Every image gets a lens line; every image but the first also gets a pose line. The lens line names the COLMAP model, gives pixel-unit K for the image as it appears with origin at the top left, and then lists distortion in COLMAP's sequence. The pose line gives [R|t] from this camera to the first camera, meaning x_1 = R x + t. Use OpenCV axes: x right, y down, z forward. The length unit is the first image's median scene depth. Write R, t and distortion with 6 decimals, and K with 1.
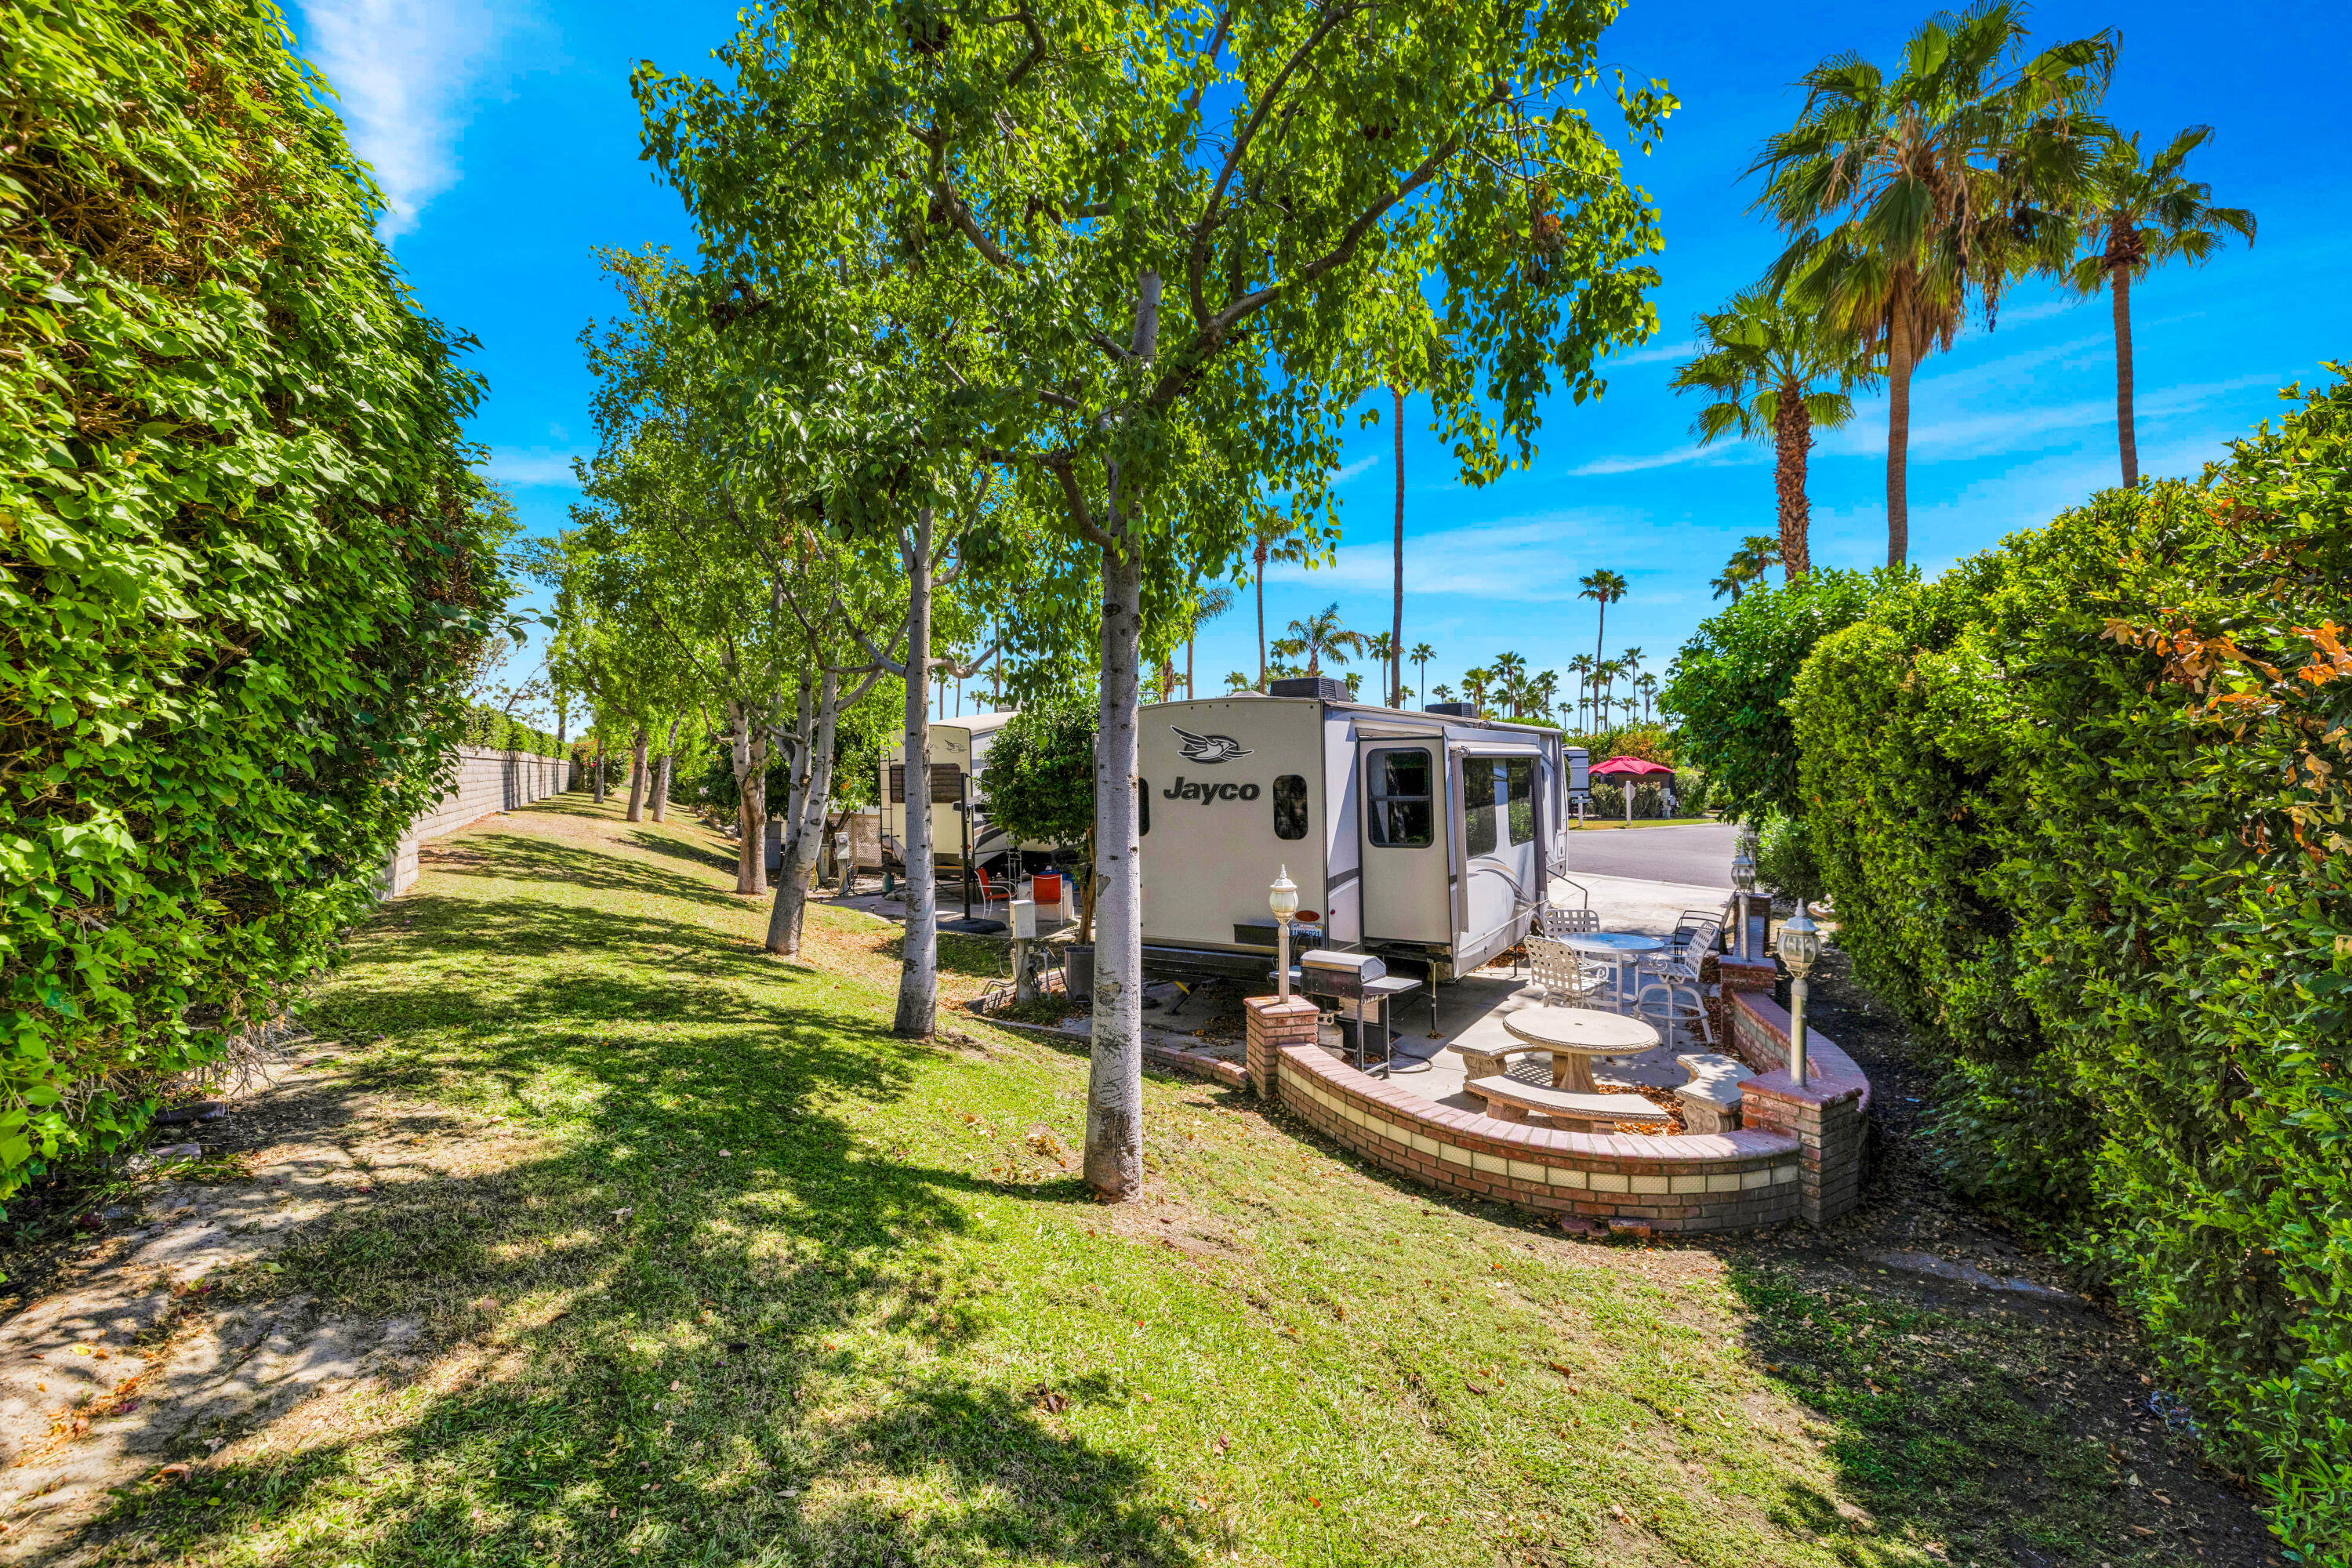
lens RADIAL K [[1005.1, 0, 1174.4], [0, 1005.1, 778.0], [0, 0, 1]] dist [0.000472, -0.000474]
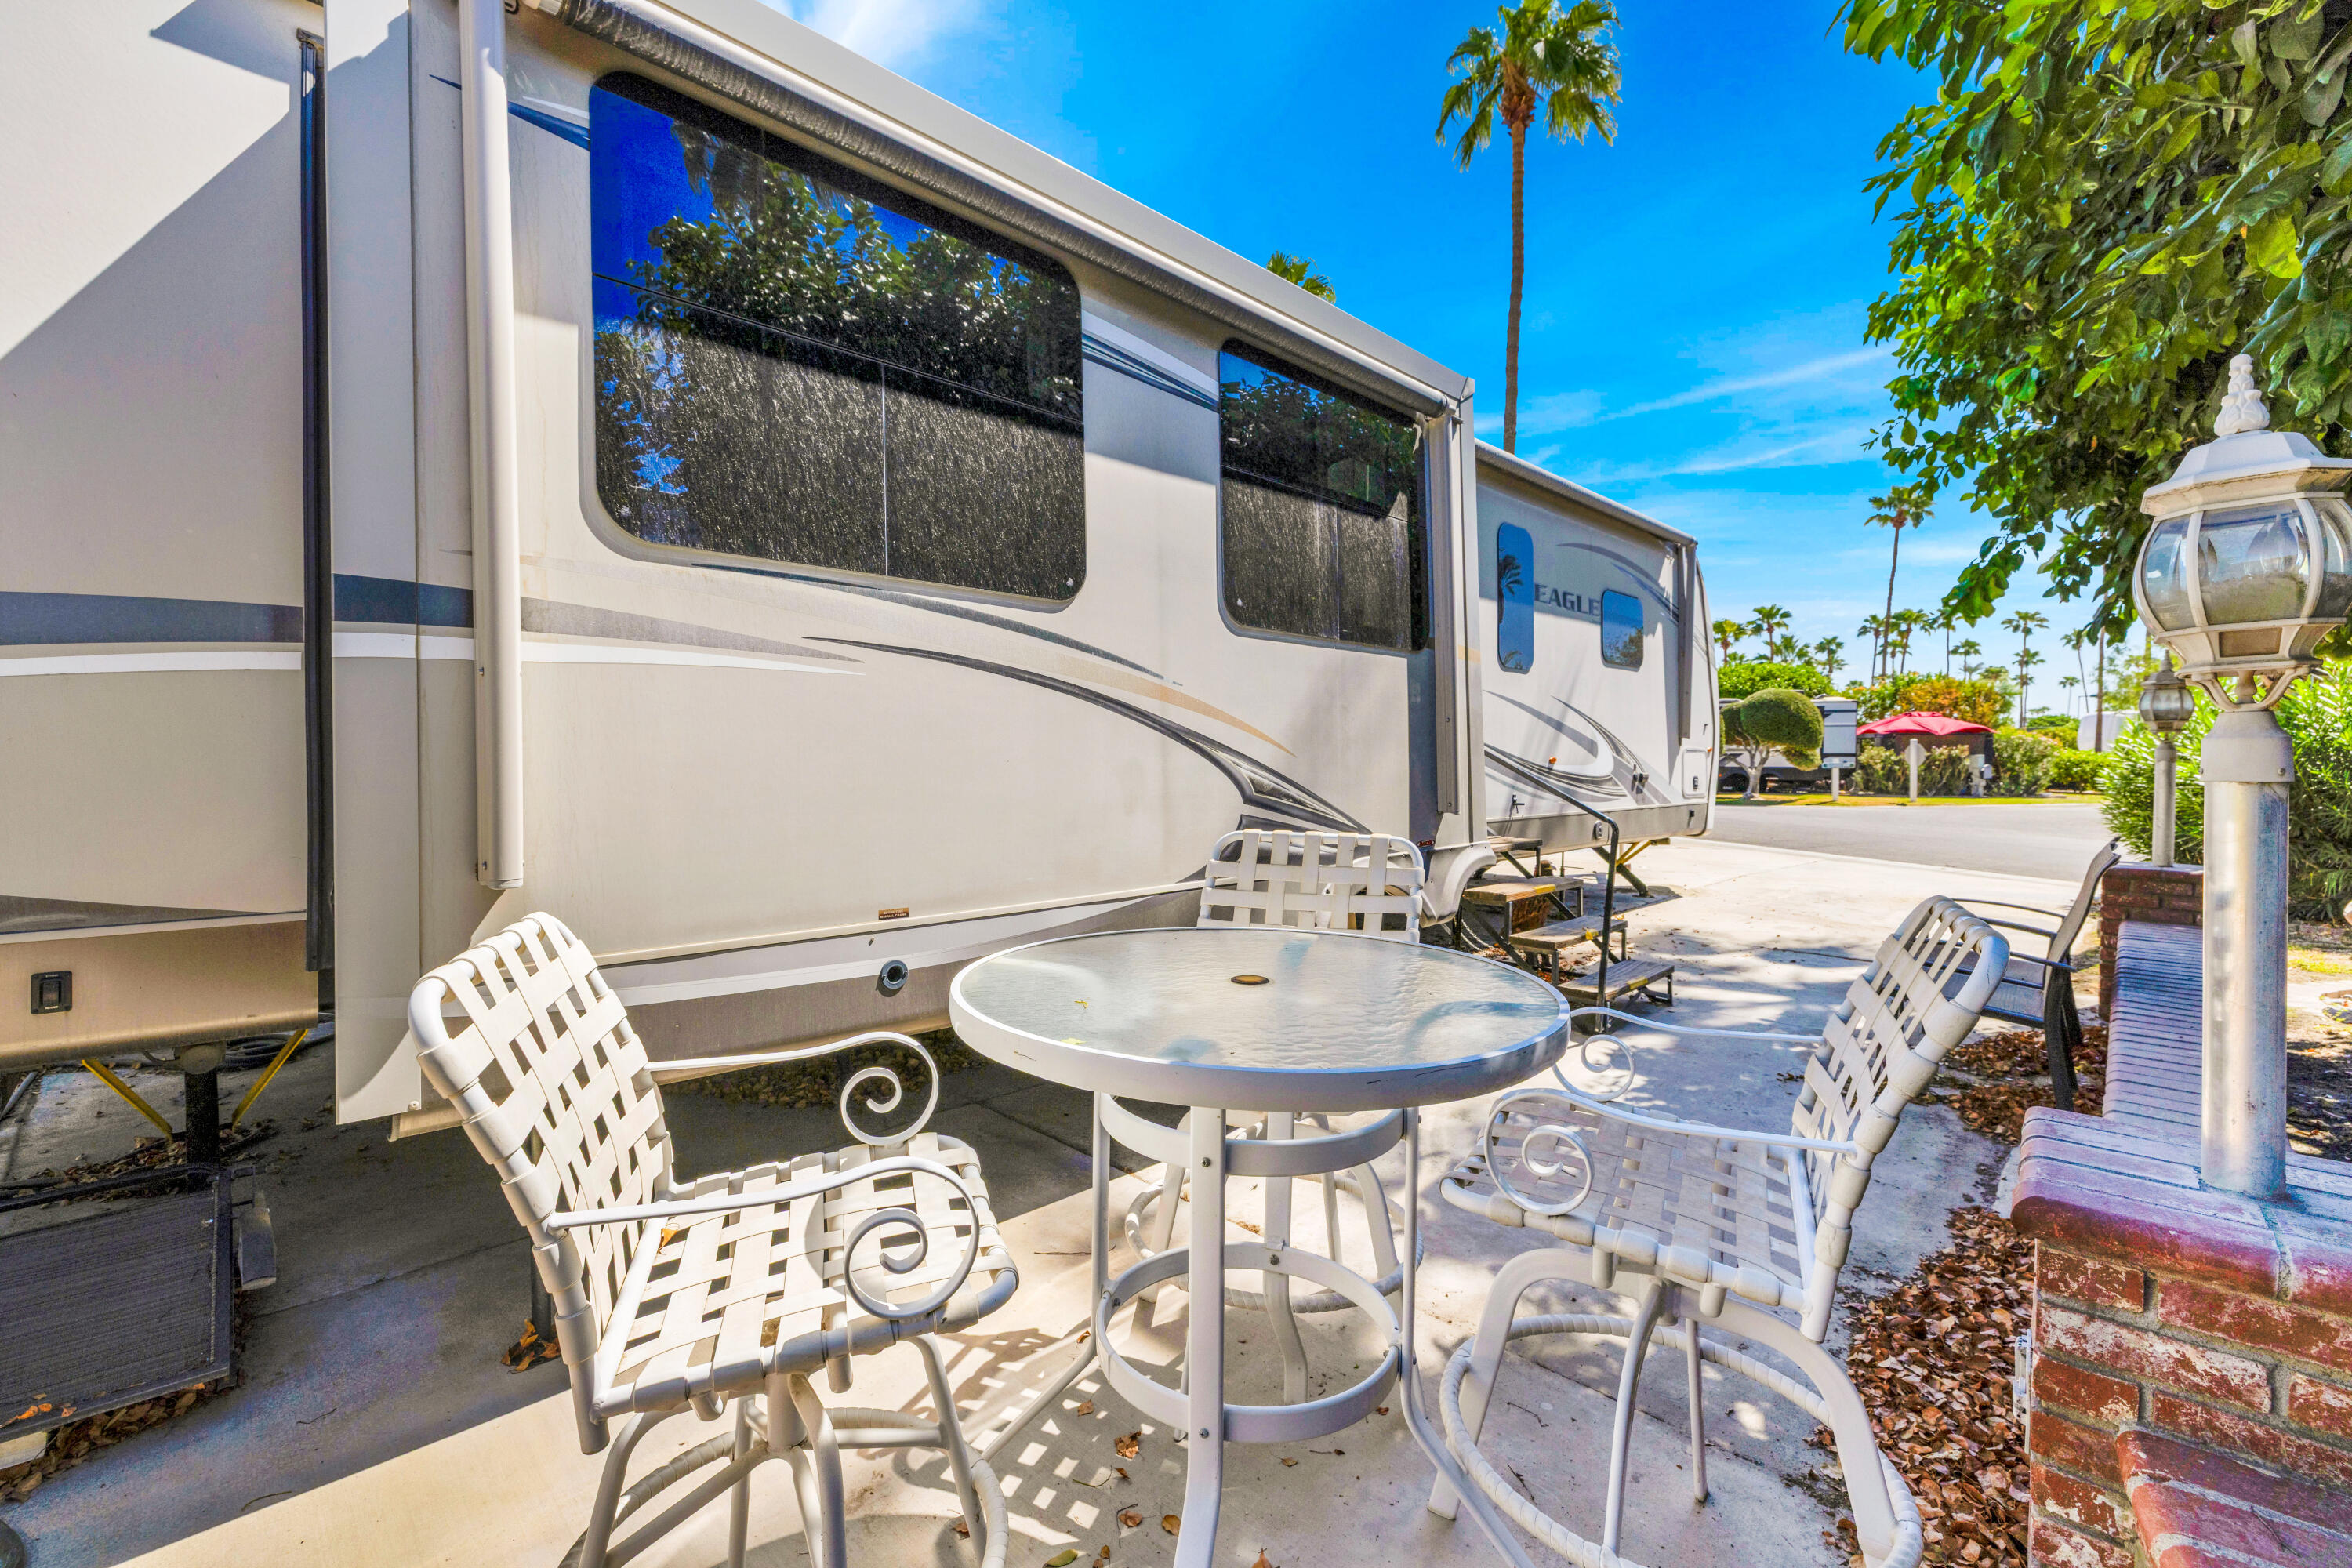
lens RADIAL K [[1005.1, 0, 1174.4], [0, 1005.1, 778.0], [0, 0, 1]] dist [0.000472, -0.000474]
pose [[0.973432, 0.025358, -0.227567, 0.103302], [-0.022521, 0.999633, 0.015055, 0.028271], [0.227865, -0.009530, 0.973646, 0.189511]]
